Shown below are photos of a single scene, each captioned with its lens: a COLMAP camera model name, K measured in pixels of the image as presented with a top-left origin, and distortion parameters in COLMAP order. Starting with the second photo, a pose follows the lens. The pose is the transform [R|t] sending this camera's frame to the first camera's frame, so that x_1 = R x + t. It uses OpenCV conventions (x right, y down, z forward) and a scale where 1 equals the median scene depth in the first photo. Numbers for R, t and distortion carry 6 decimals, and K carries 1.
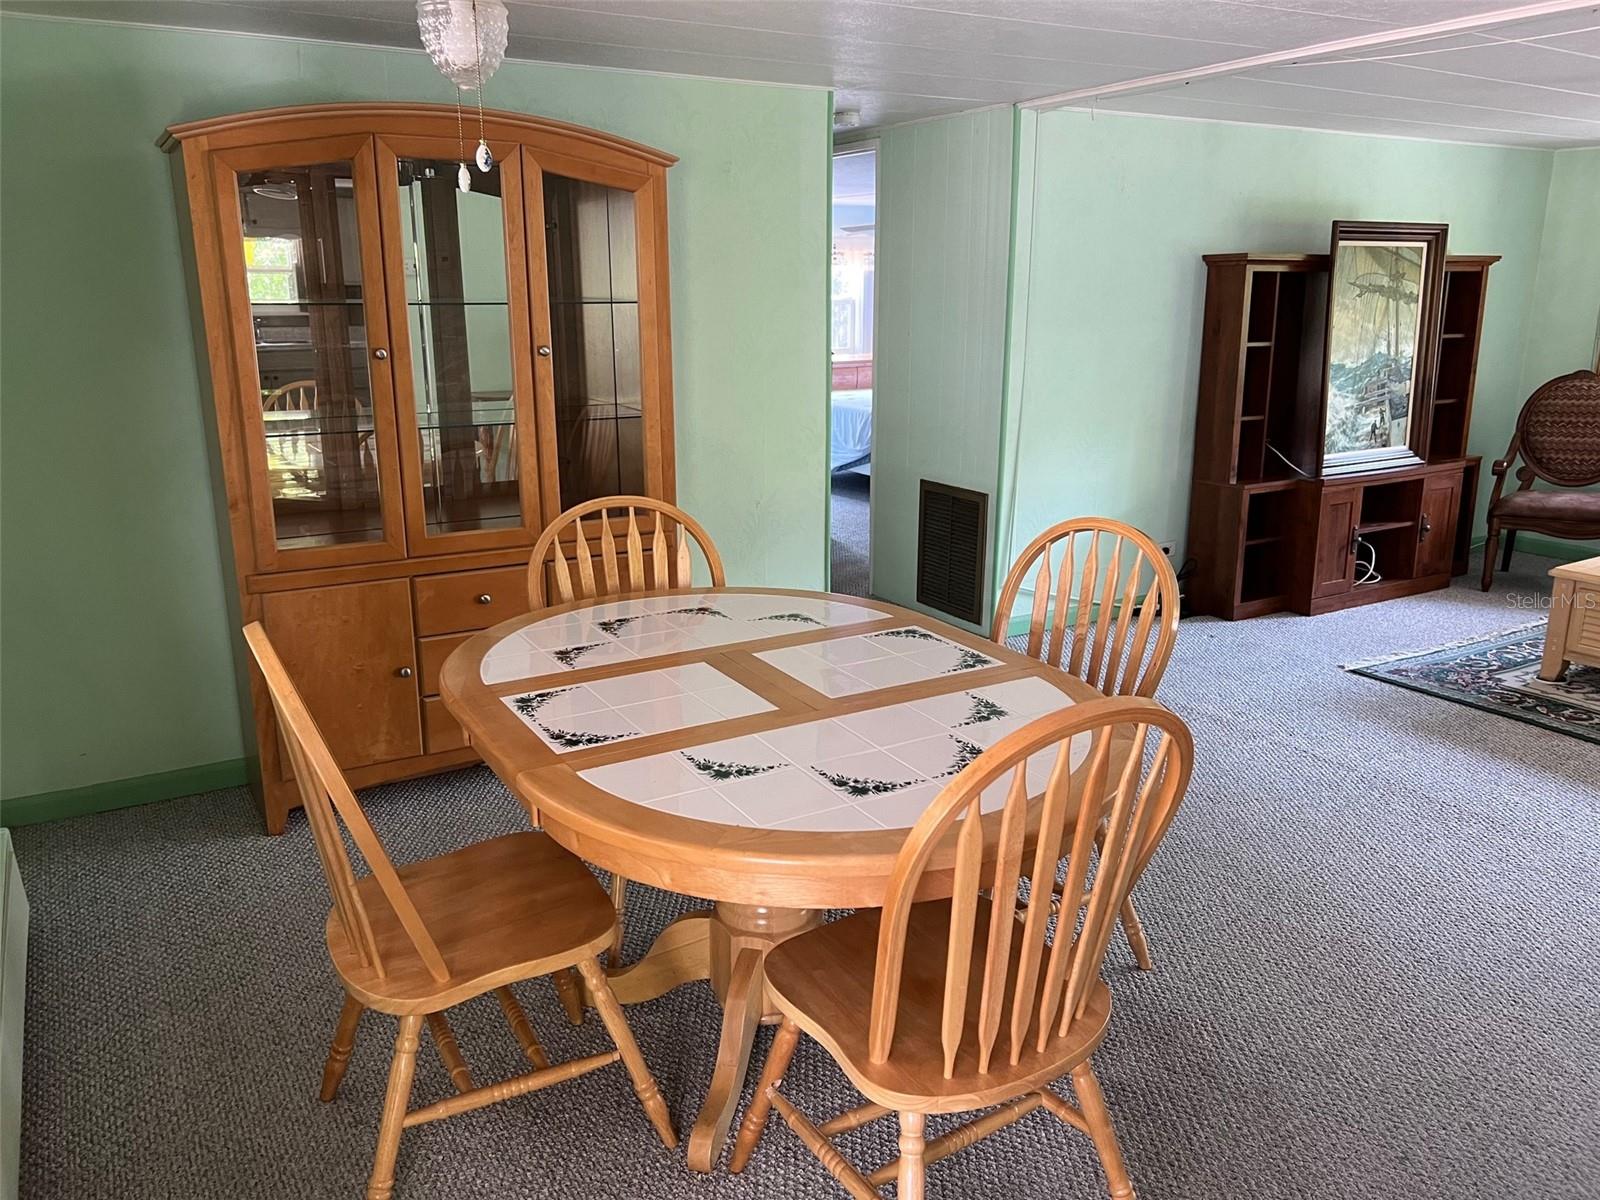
lens RADIAL K [[1217.6, 0, 800.0], [0, 1217.6, 600.0], [0, 0, 1]] dist [0.055578, -0.050519]
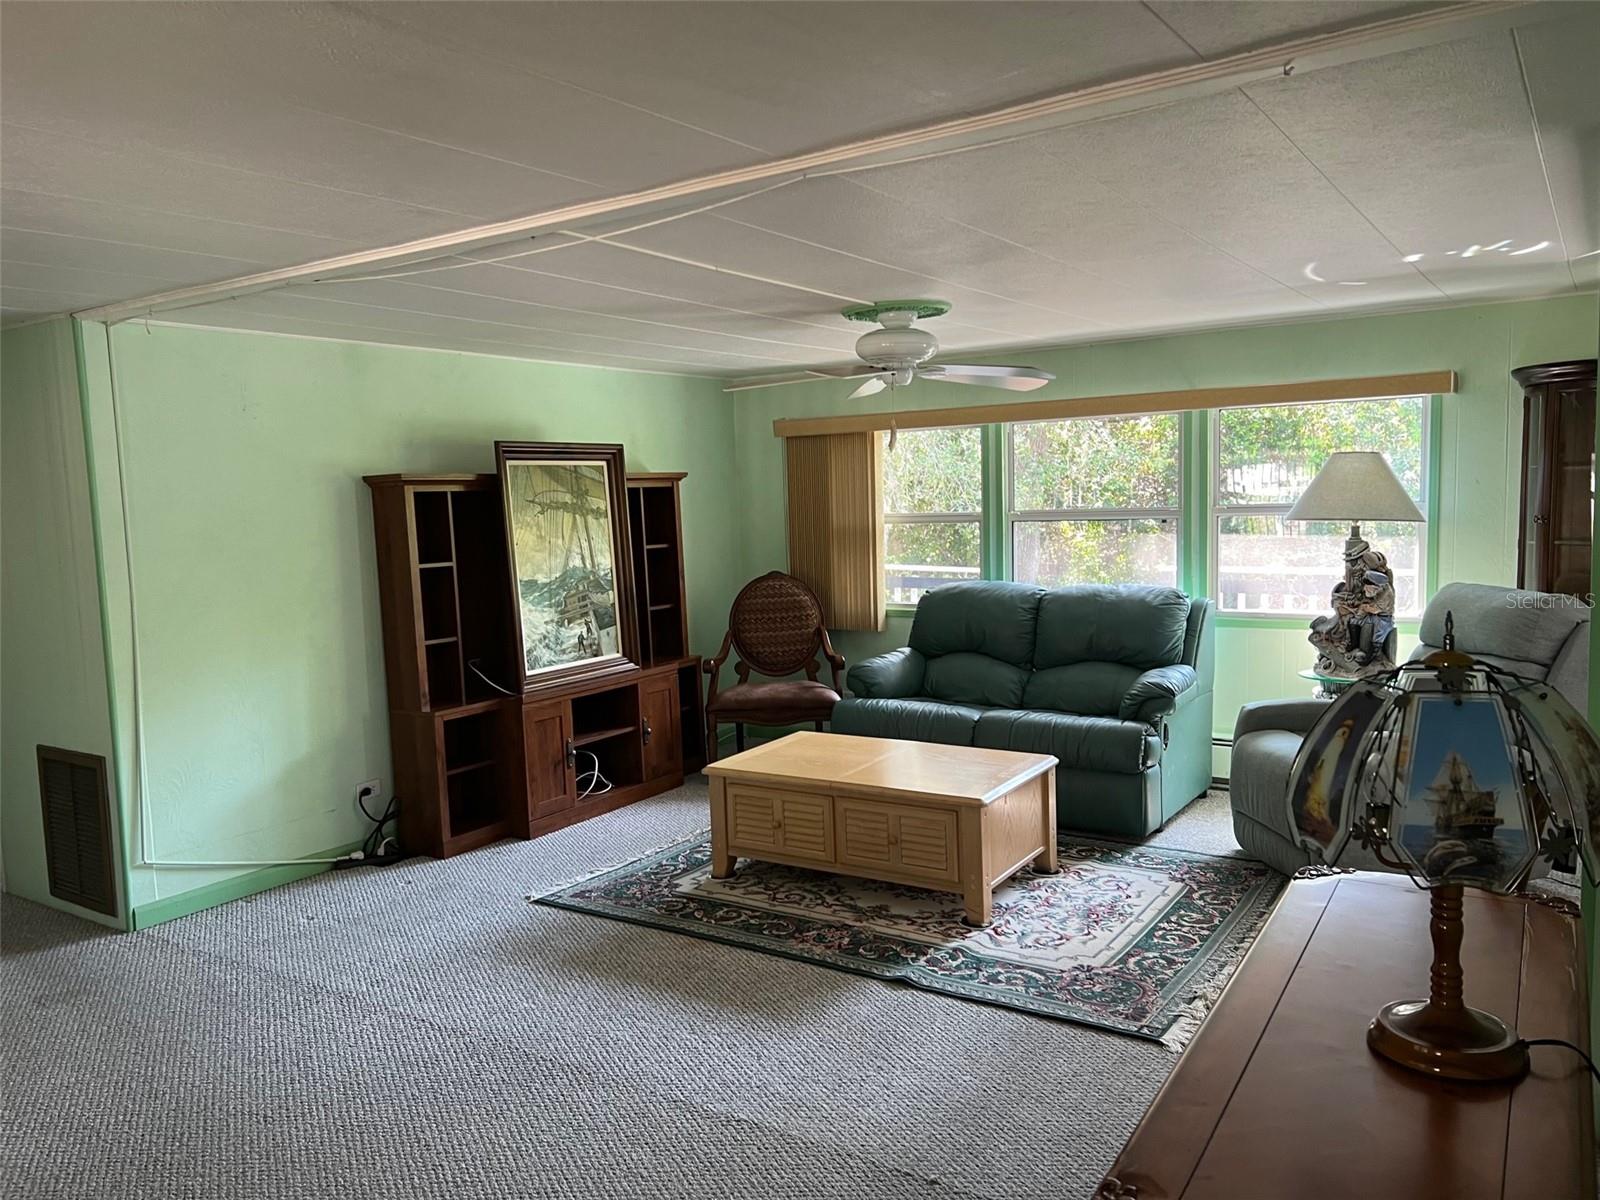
lens RADIAL K [[1204.3, 0, 798.7], [0, 1204.3, 613.2], [0, 0, 1]] dist [0.056914, -0.063145]
pose [[0.900534, -0.072772, 0.428652, 0.215432], [0.139645, 0.982069, -0.126648, -0.011517], [-0.411749, 0.173909, 0.894549, 0.042301]]
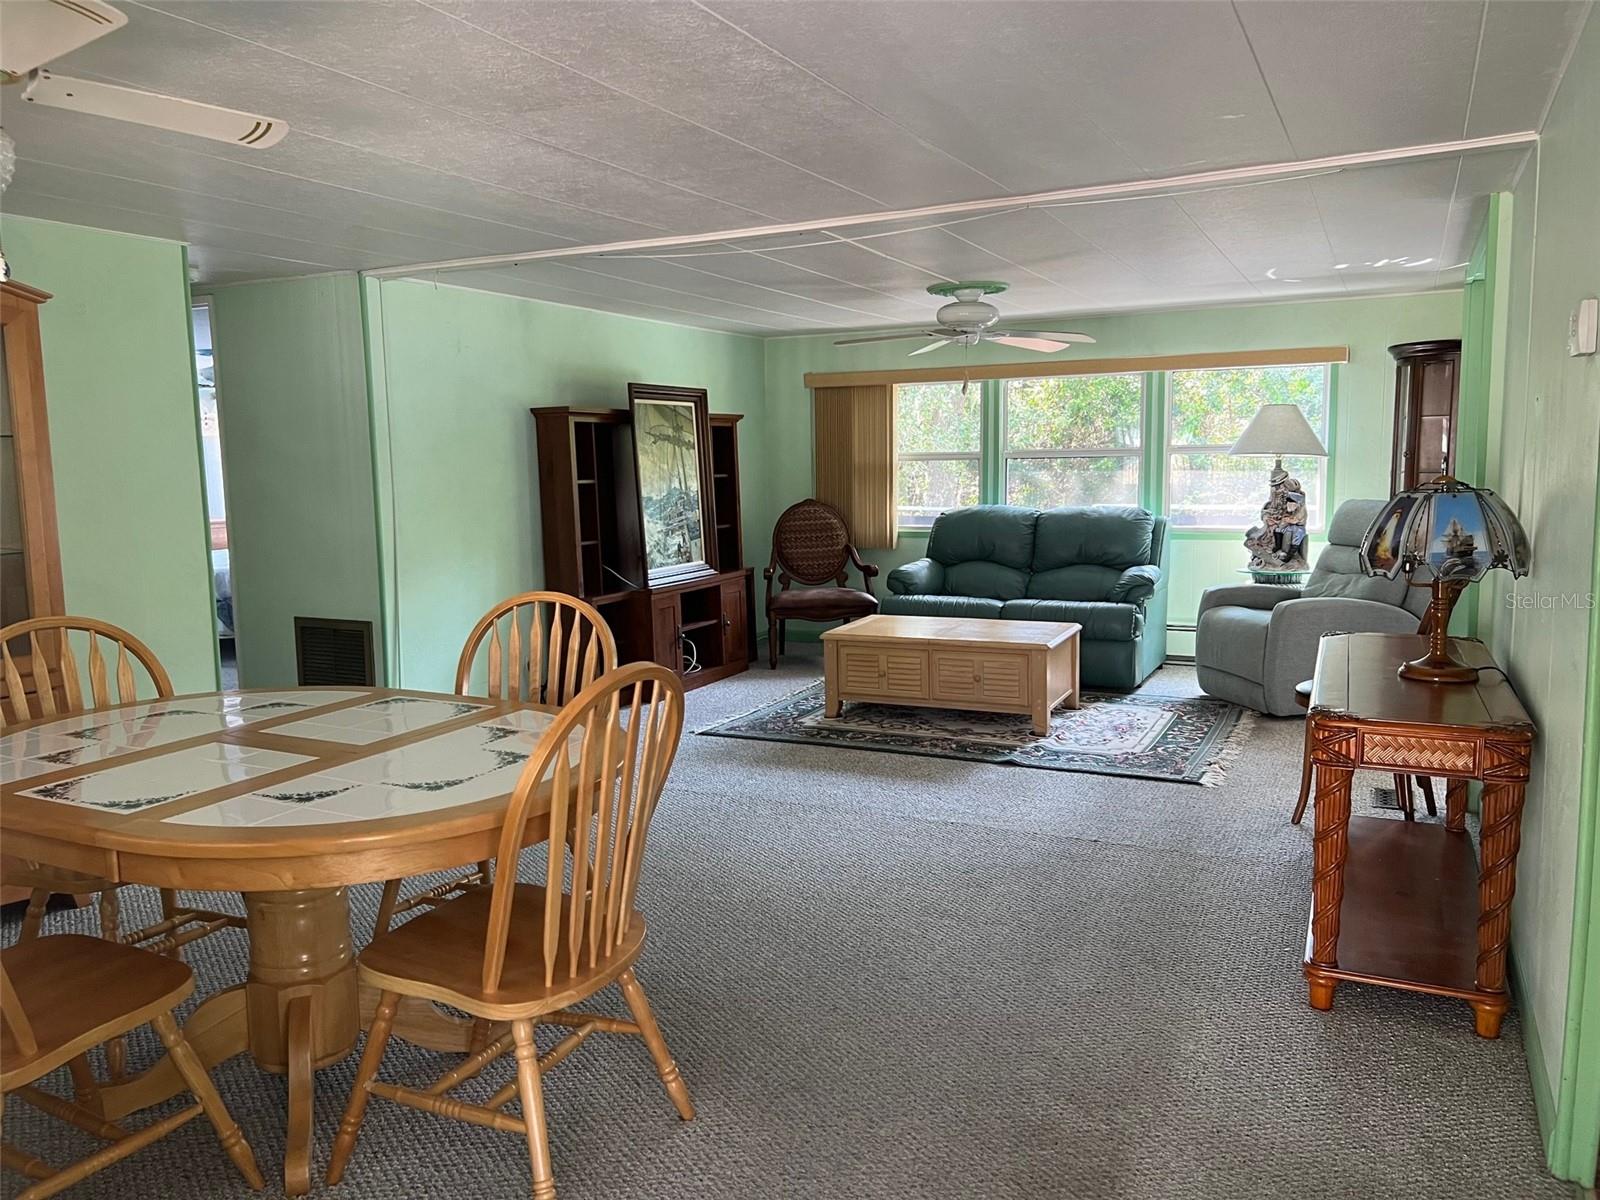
lens RADIAL K [[1197.1, 0, 807.7], [0, 1197.1, 604.9], [0, 0, 1]] dist [0.084027, -0.125338]
pose [[0.836330, -0.084192, 0.541723, -0.088896], [0.155570, 0.983964, -0.087250, 0.045118], [-0.525691, 0.157246, 0.836016, -0.073125]]
